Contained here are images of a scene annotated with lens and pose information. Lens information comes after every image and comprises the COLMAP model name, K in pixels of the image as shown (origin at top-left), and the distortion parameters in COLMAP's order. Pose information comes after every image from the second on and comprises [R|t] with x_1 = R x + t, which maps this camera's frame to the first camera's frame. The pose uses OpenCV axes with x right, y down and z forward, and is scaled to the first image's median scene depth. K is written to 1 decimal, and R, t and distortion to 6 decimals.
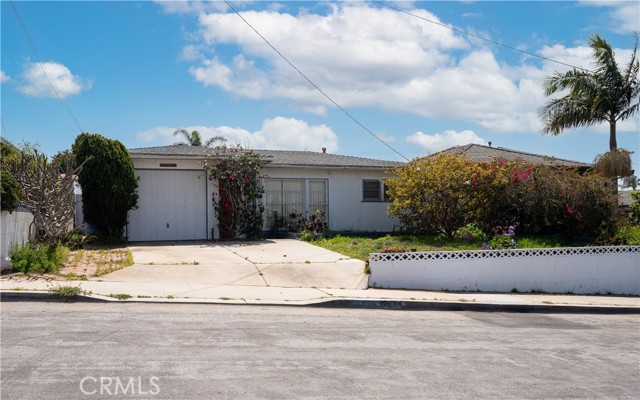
lens RADIAL K [[584.0, 0, 318.2], [0, 584.0, 222.4], [0, 0, 1]] dist [-0.001669, -0.000343]
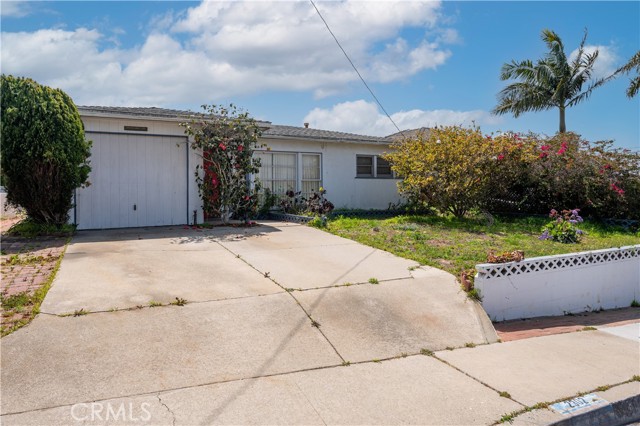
lens RADIAL K [[410.7, 0, 320.7], [0, 410.7, 186.5], [0, 0, 1]] dist [-0.001681, -0.000200]
pose [[0.988691, 0.005143, 0.149879, -0.097819], [-0.003422, 0.999925, -0.011734, -0.016847], [-0.149928, 0.011089, 0.988635, 0.432856]]
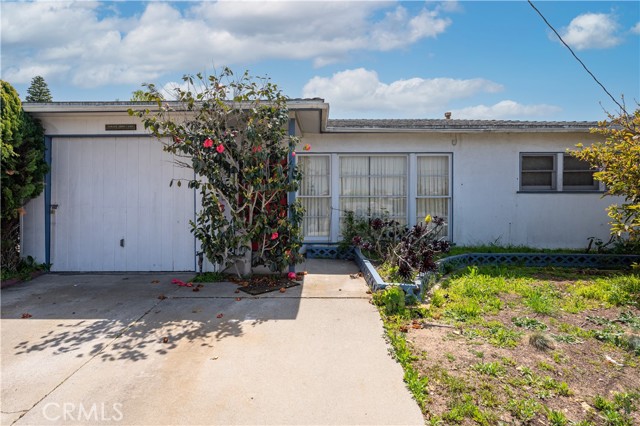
lens RADIAL K [[352.2, 0, 318.7], [0, 352.2, 197.6], [0, 0, 1]] dist [0.000613, 0.000419]
pose [[0.939403, 0.013448, -0.342551, 0.015194], [-0.008807, 0.999847, 0.015100, -0.041845], [0.342702, -0.011168, 0.939378, 0.764194]]
